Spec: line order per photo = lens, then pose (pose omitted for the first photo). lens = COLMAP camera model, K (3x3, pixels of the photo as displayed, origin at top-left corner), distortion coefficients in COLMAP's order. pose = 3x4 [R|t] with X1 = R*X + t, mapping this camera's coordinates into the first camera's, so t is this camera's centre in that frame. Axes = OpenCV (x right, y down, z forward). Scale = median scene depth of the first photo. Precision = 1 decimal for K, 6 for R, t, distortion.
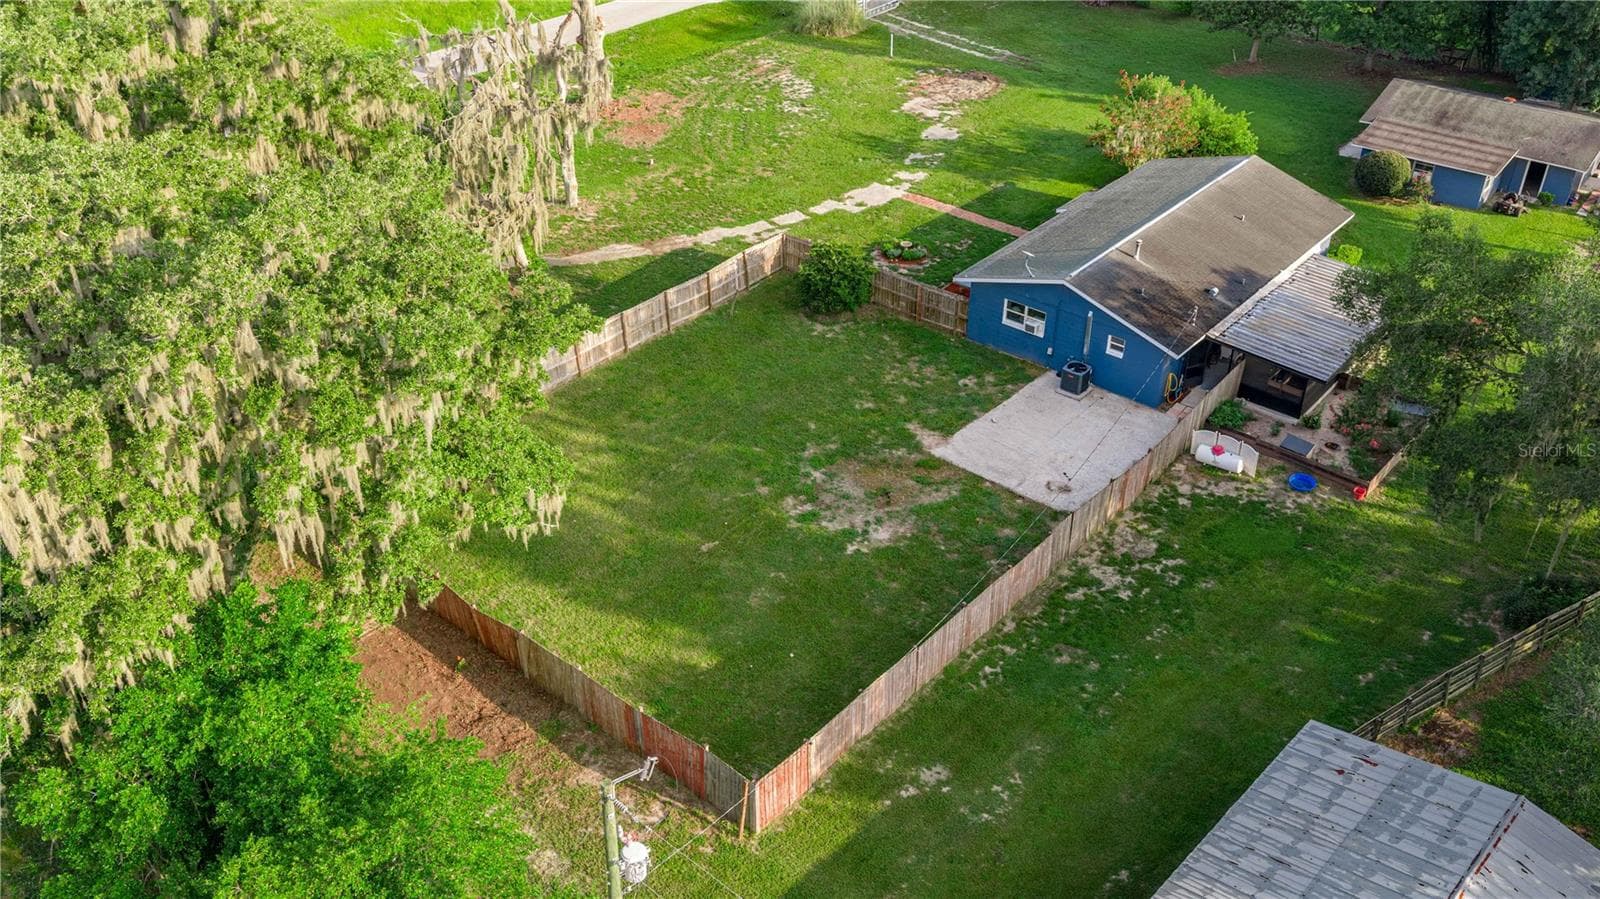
lens RADIAL K [[1328.1, 0, 801.6], [0, 1328.1, 449.1], [0, 0, 1]] dist [0.036400, -0.003290]
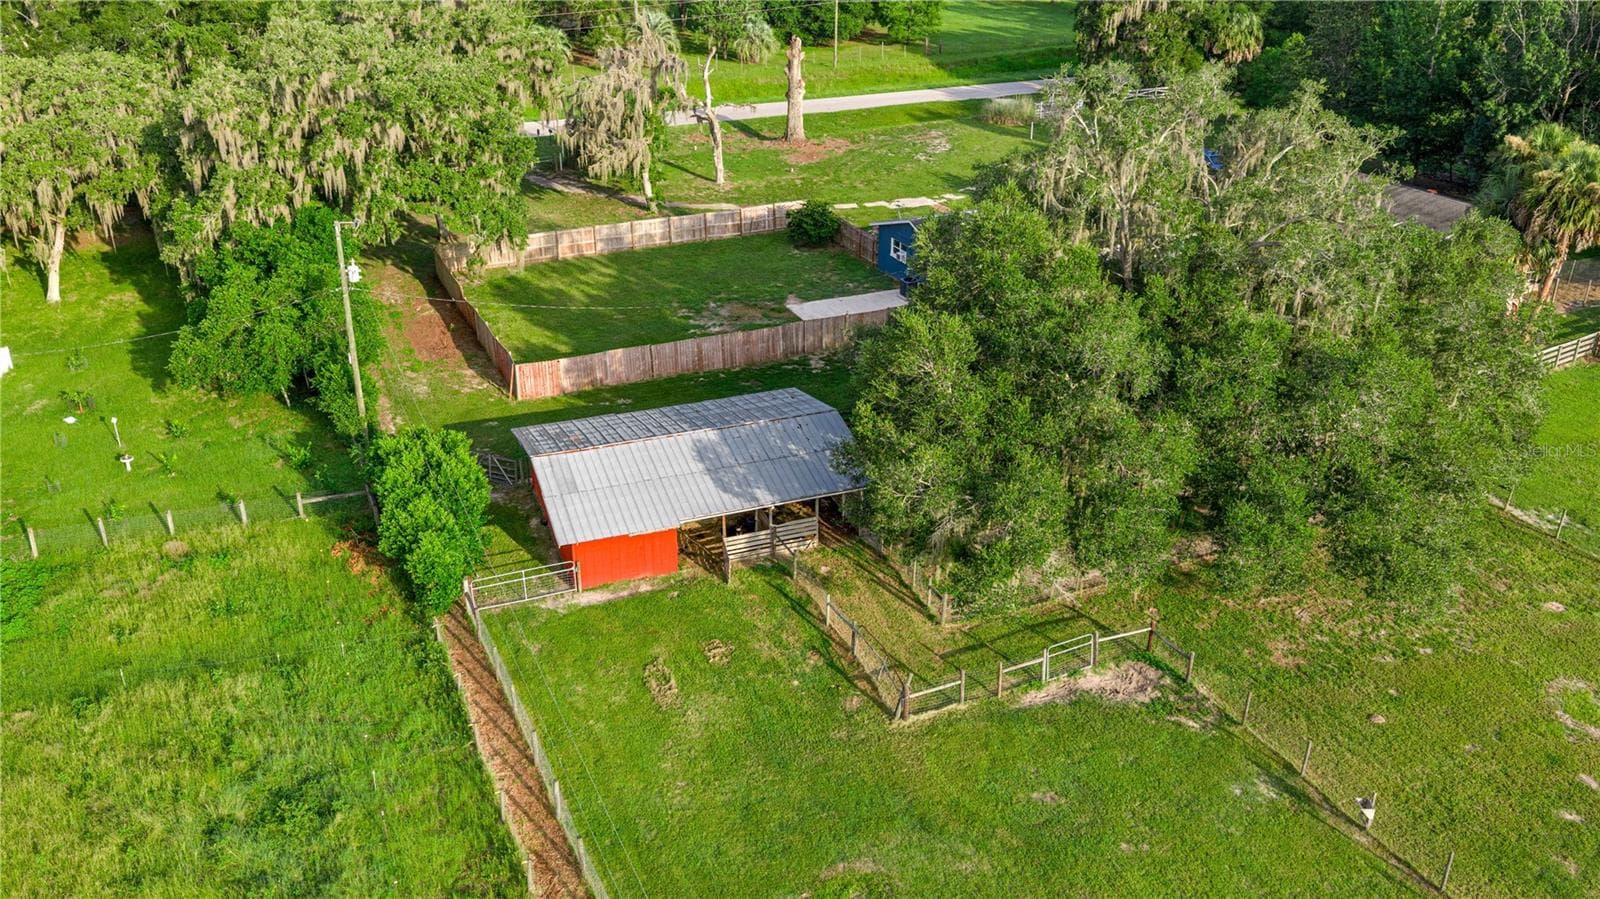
lens RADIAL K [[1328.1, 0, 800.4], [0, 1328.1, 449.0], [0, 0, 1]] dist [0.036400, -0.003290]
pose [[0.903103, 0.188878, -0.385656, 0.662005], [-0.240818, 0.966326, -0.090666, 0.268286], [0.355544, 0.174754, 0.918177, -0.354398]]
